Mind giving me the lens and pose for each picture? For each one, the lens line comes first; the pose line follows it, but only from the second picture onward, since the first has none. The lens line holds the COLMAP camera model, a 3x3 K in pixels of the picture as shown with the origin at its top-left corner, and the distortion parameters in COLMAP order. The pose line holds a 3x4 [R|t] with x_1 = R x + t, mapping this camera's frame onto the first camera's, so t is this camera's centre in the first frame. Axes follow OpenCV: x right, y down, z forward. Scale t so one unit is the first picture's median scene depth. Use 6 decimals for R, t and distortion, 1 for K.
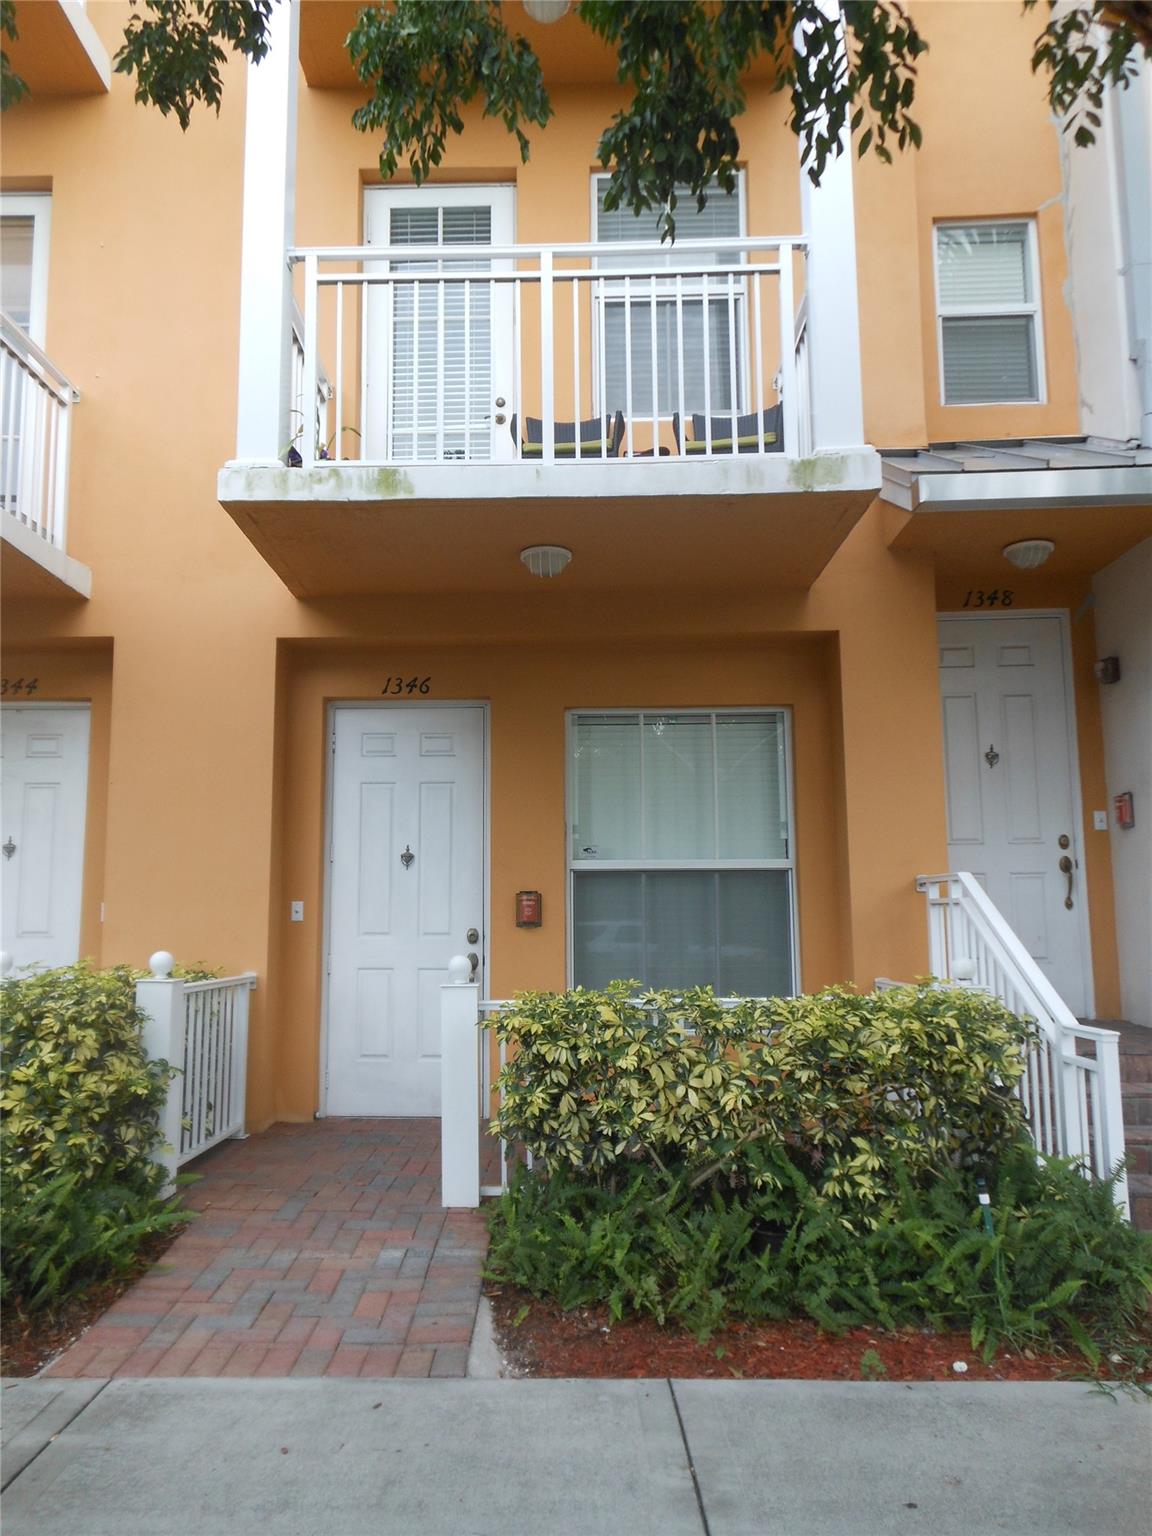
lens RADIAL K [[1144.2, 0, 573.5], [0, 1144.2, 760.2], [0, 0, 1]] dist [0.021381, 0.003083]
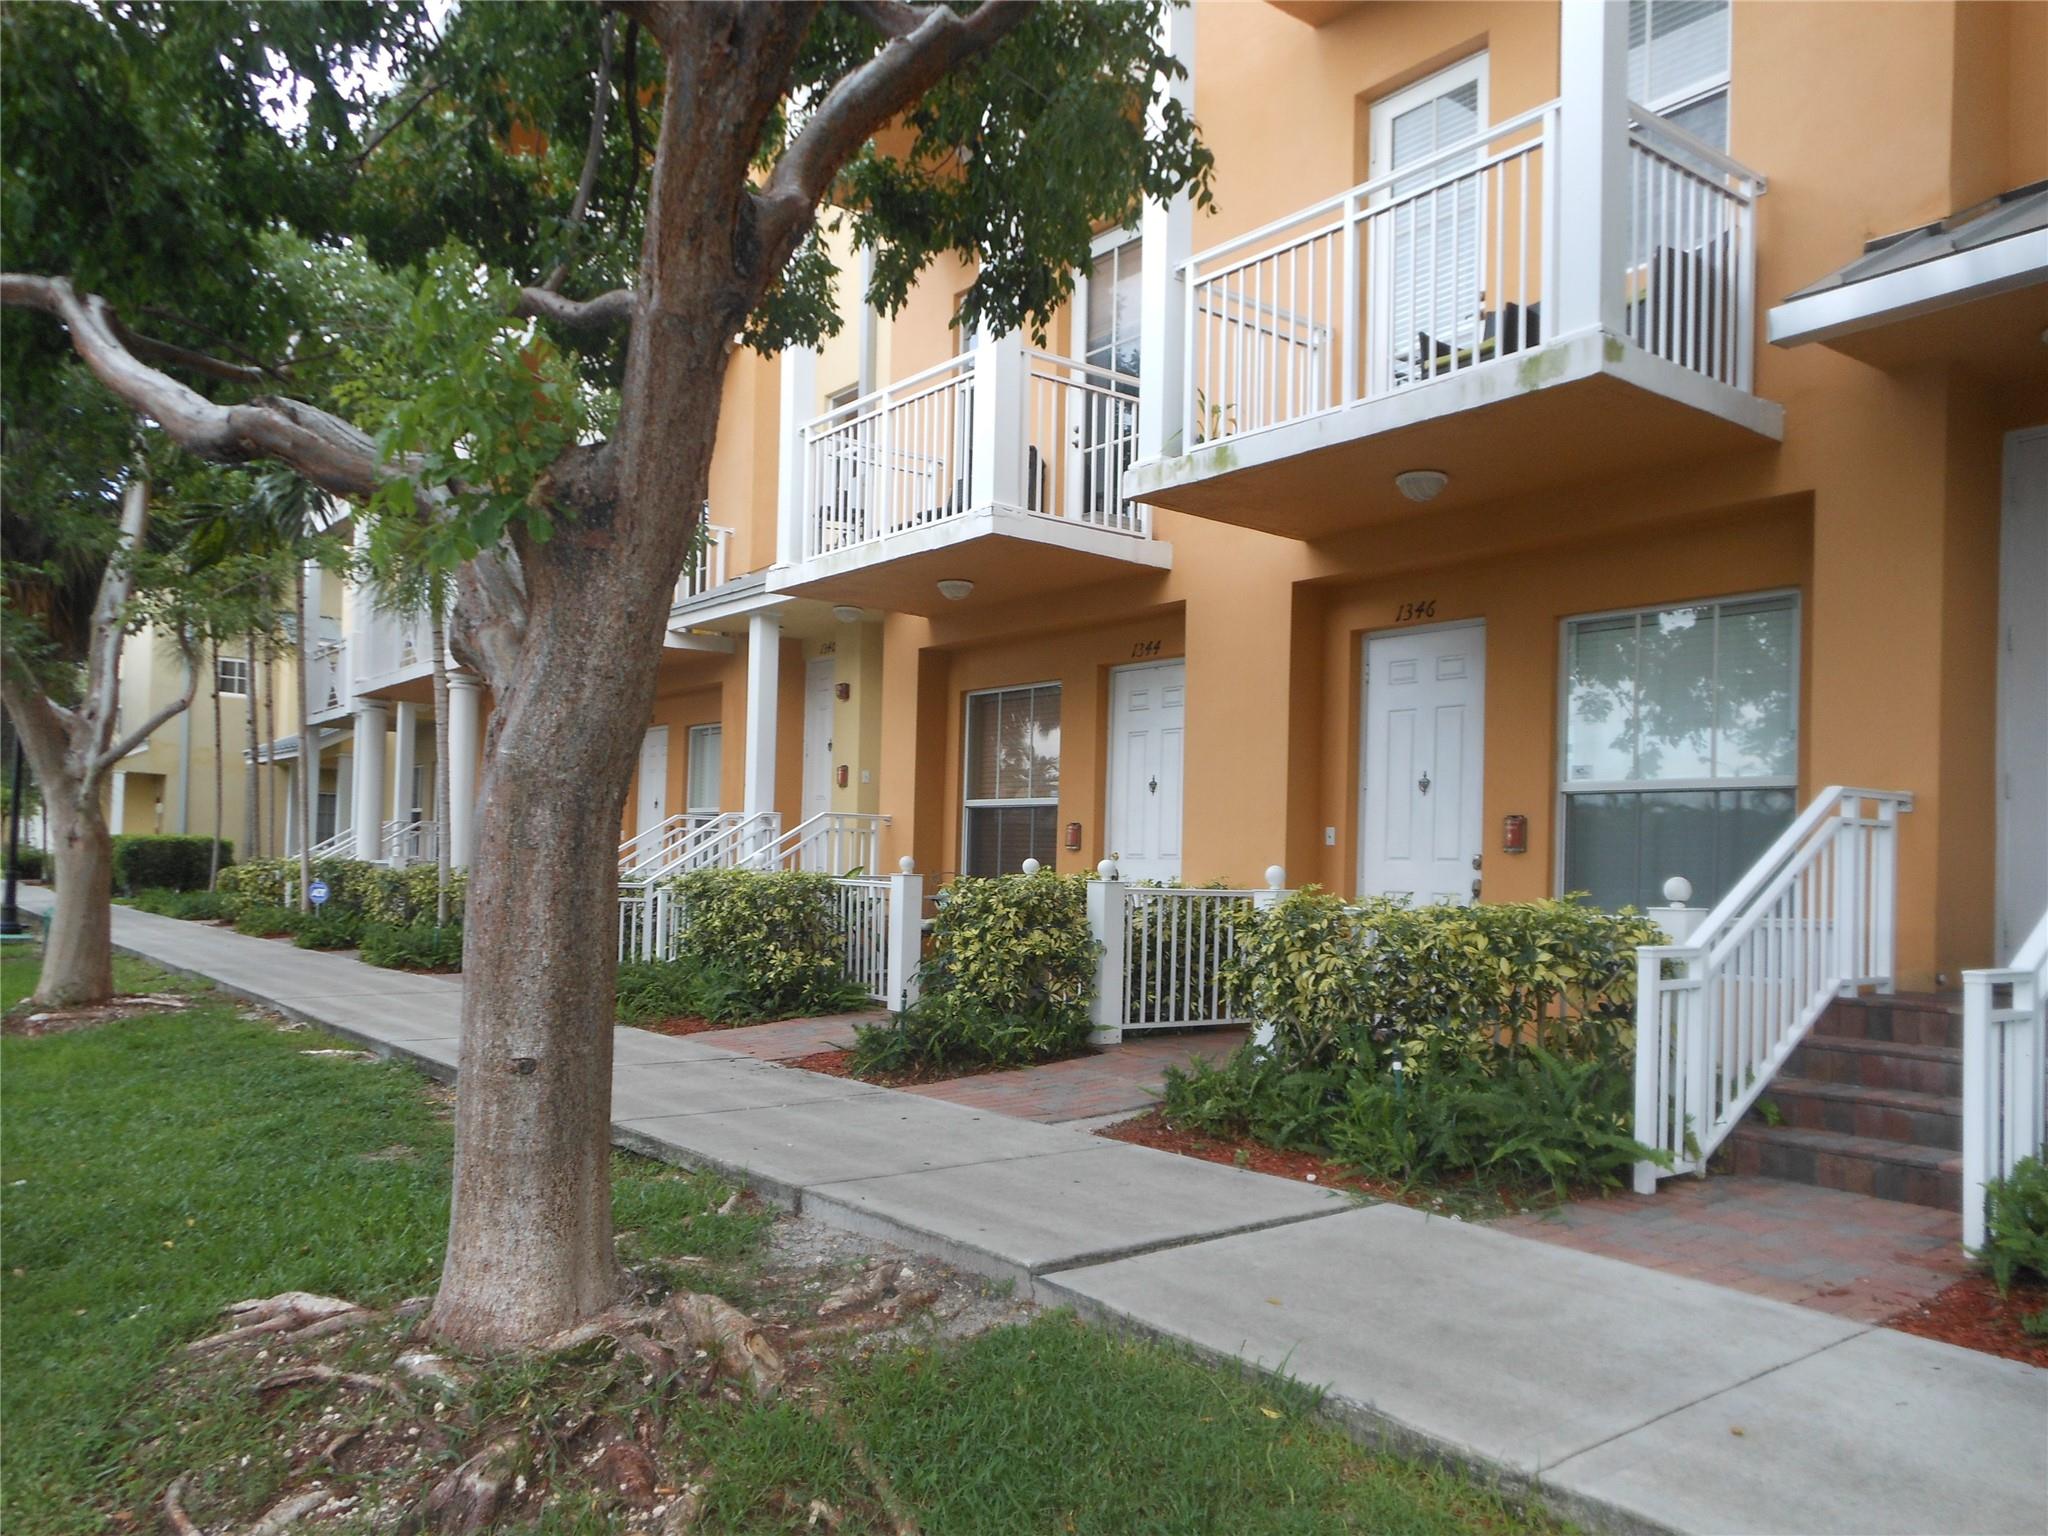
lens RADIAL K [[1525.6, 0, 1033.0], [0, 1525.6, 772.2], [0, 0, 1]] dist [0.021381, 0.003083]
pose [[0.643312, -0.028326, -0.765080, 0.667839], [0.082173, 0.996097, 0.032215, 0.004008], [0.761182, -0.083593, 0.643129, -0.118172]]
